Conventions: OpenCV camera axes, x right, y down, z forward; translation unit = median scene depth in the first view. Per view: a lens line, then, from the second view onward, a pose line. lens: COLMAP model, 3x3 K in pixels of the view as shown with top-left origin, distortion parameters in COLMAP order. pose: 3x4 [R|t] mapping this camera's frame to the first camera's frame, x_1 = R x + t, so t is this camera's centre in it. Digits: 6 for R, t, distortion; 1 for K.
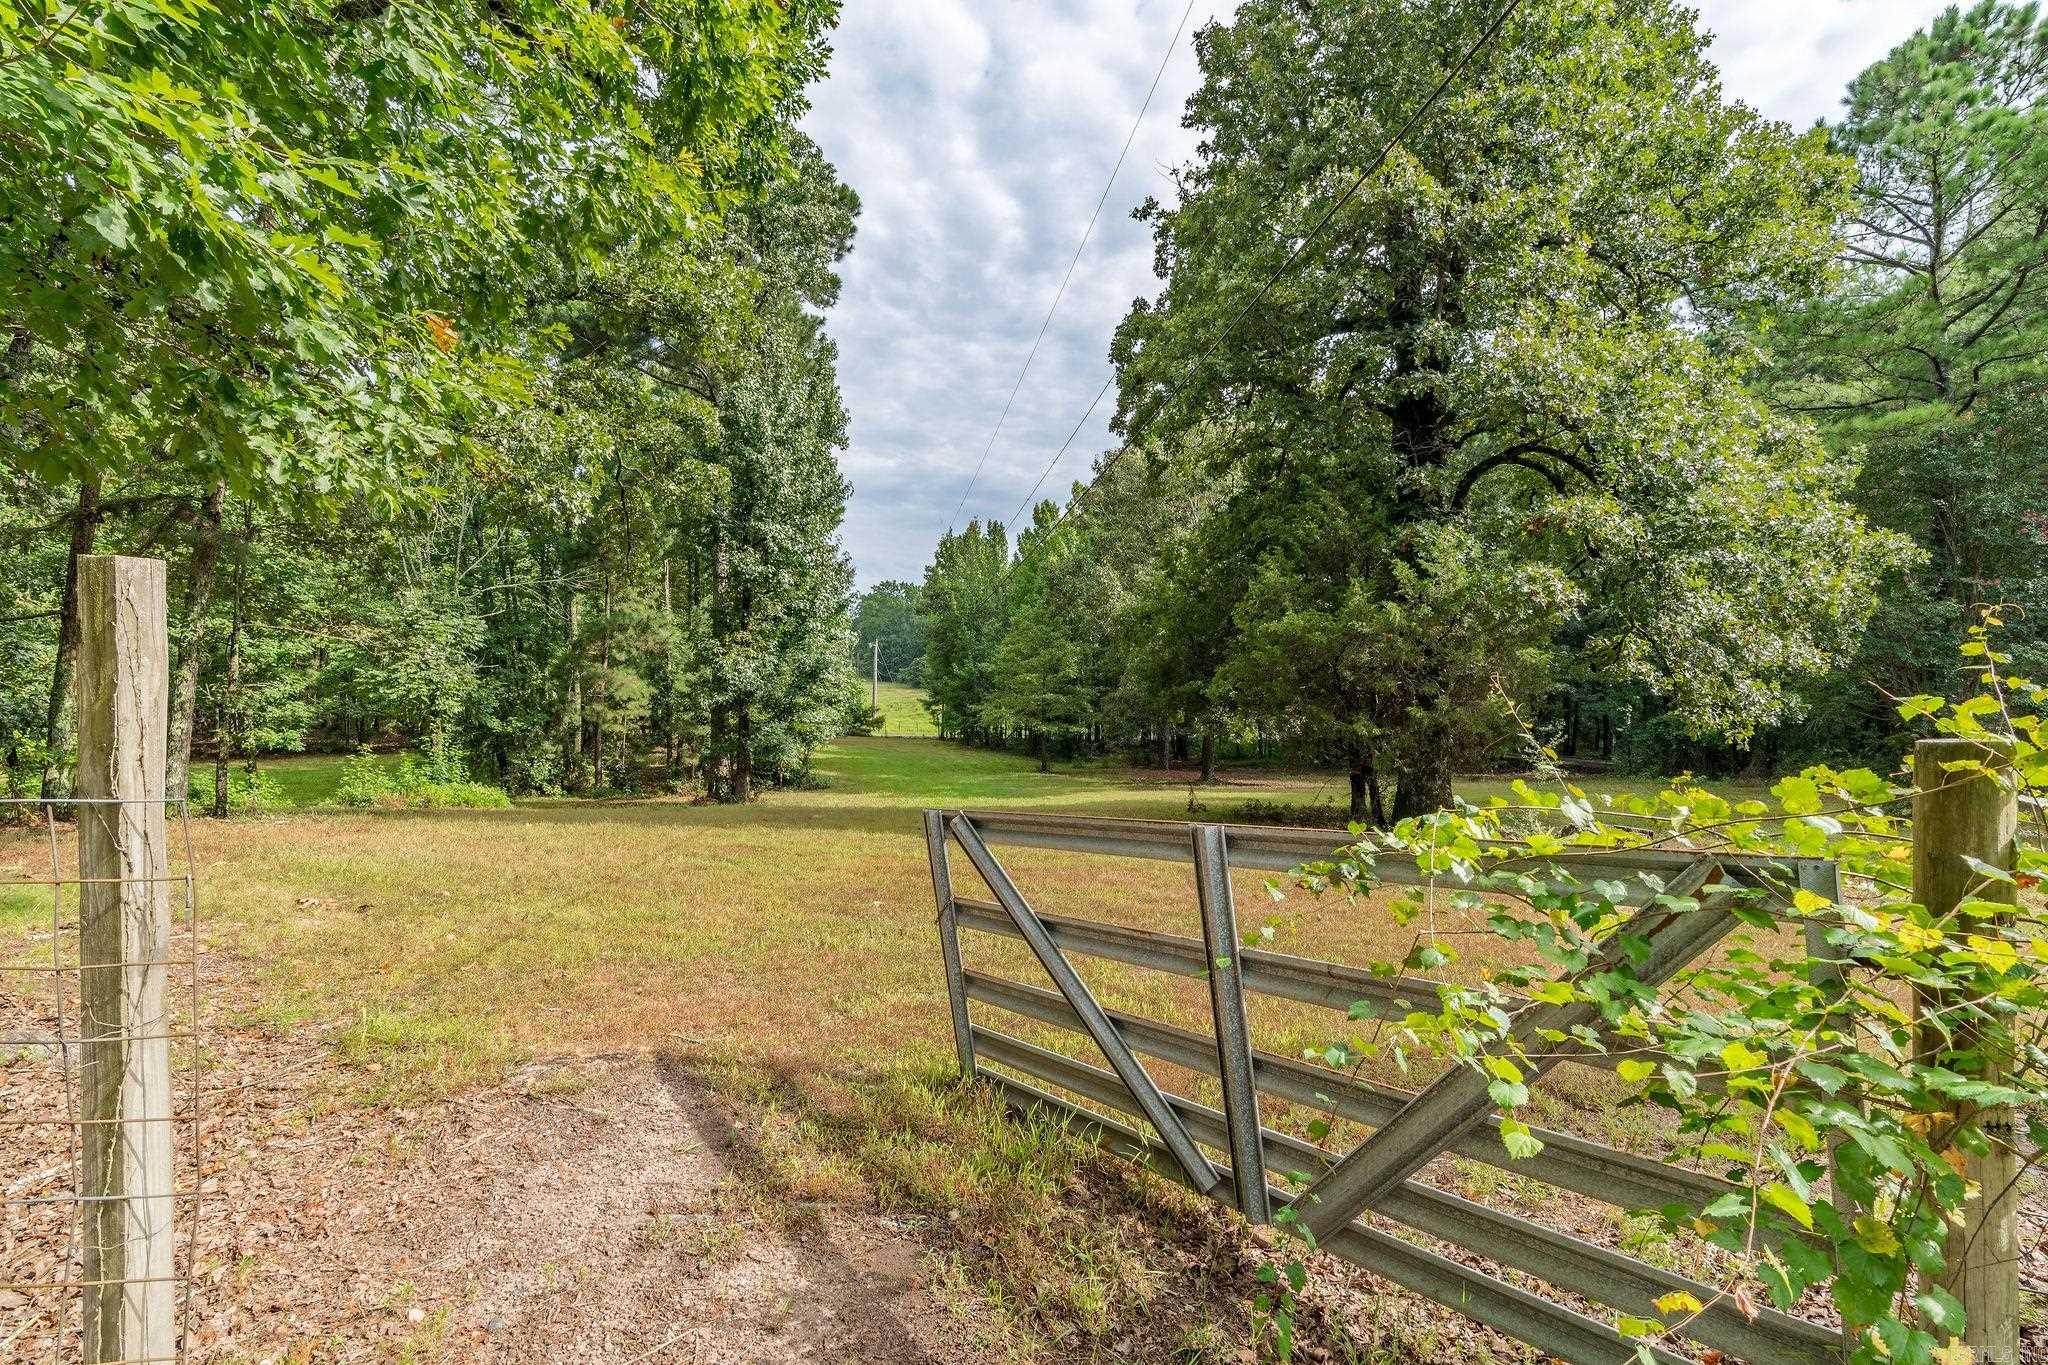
lens RADIAL K [[970.9, 0, 1024.0], [0, 970.9, 682.5], [0, 0, 1]] dist [0.017664, 0.000167]
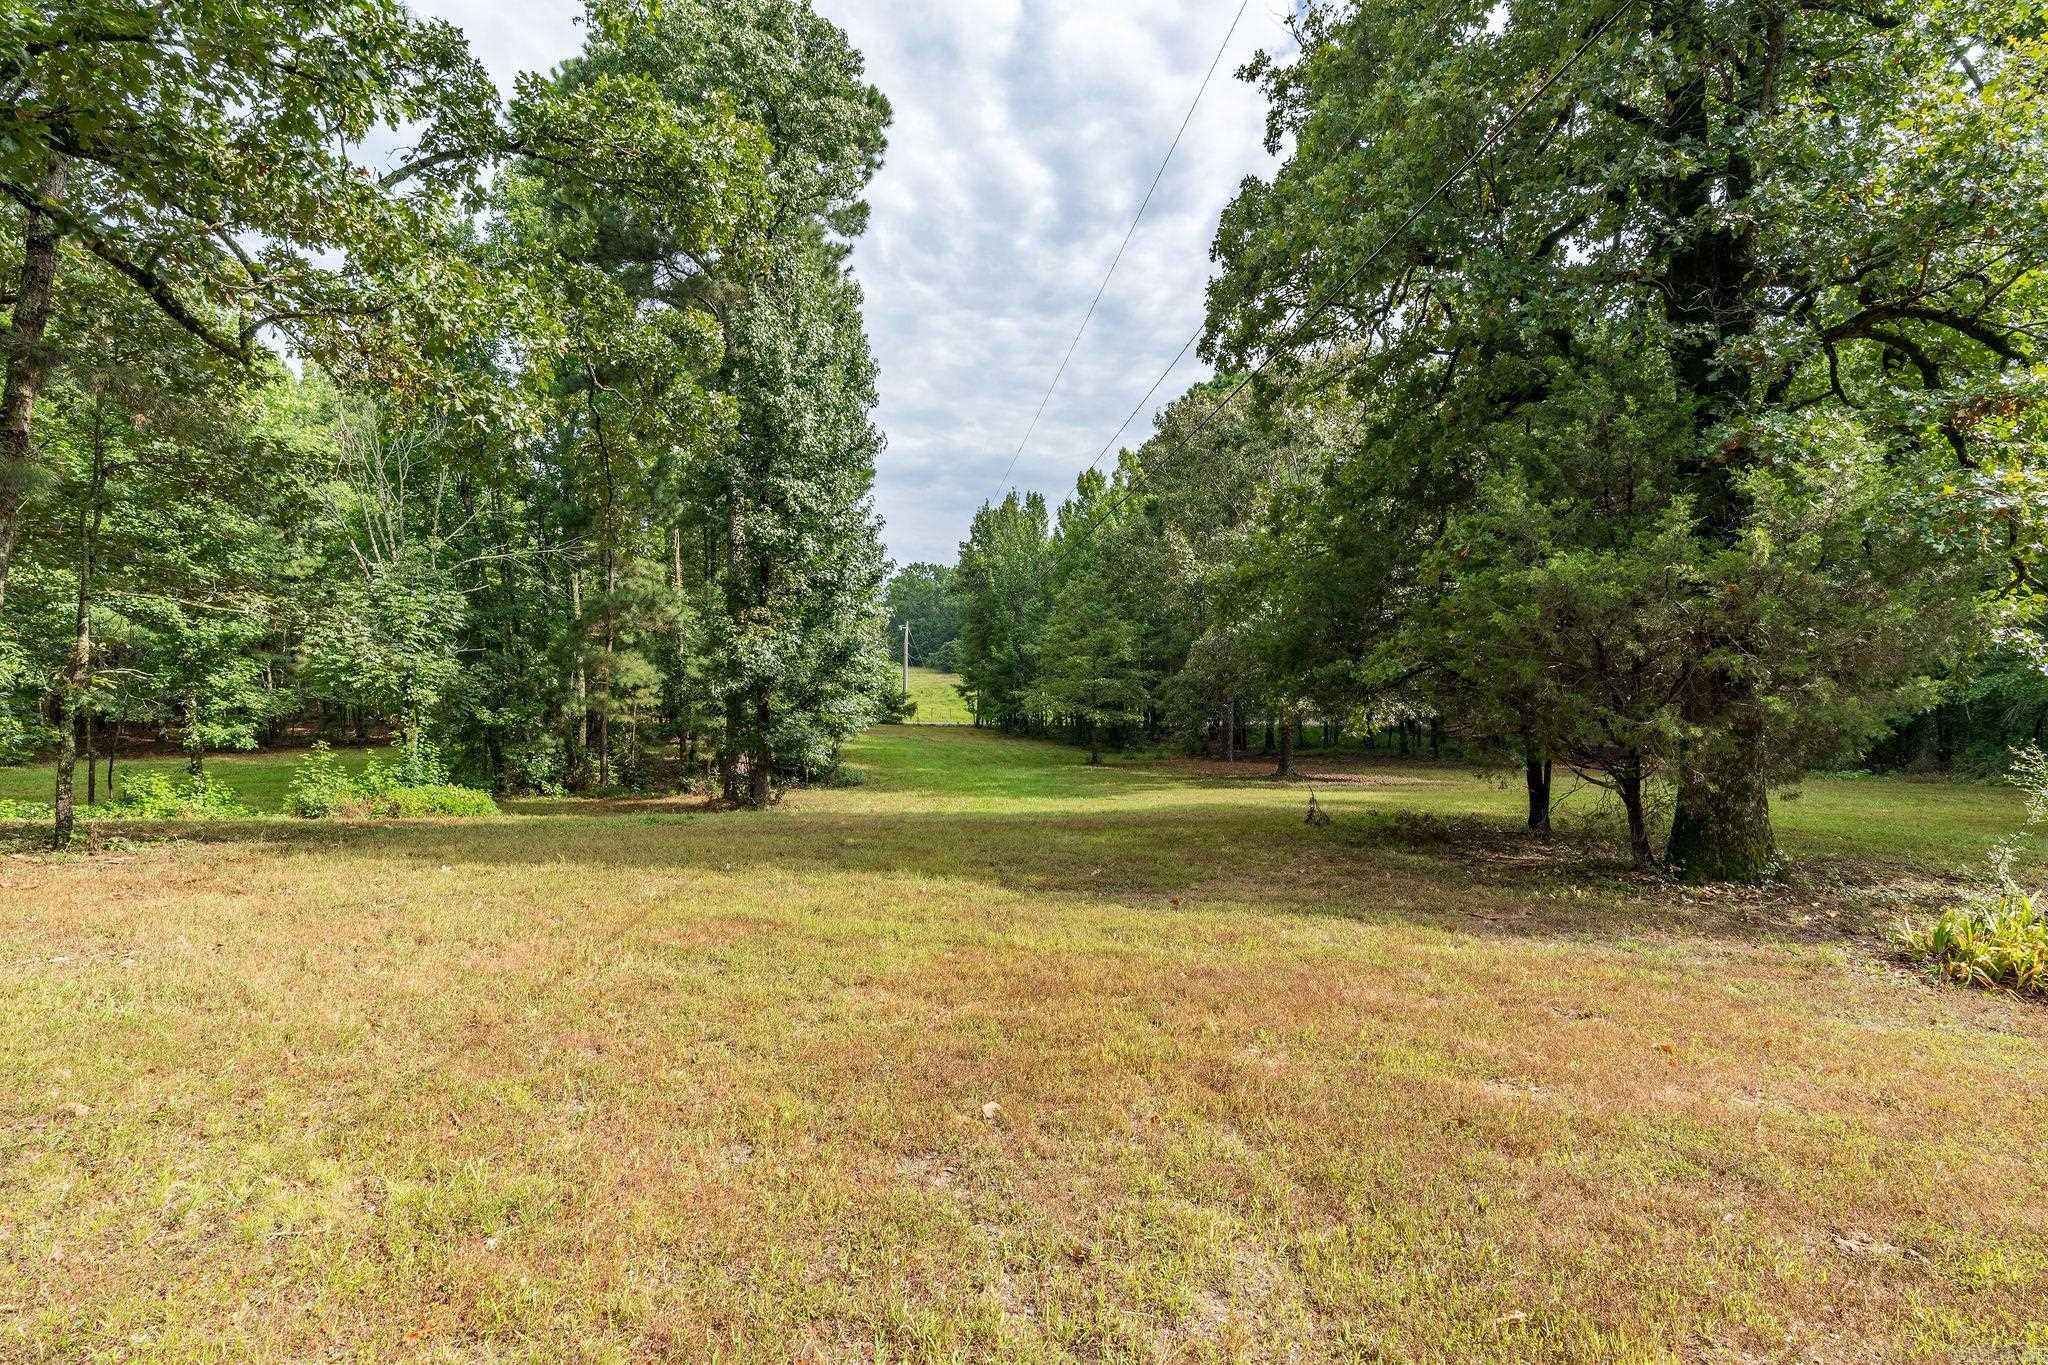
lens RADIAL K [[970.8, 0, 1024.0], [0, 970.8, 682.5], [0, 0, 1]] dist [0.001672, 0.001607]
pose [[0.999586, -0.005104, -0.028307, -0.029176], [0.005551, 0.999861, 0.015731, 0.001643], [0.028223, -0.015882, 0.999475, 0.133077]]
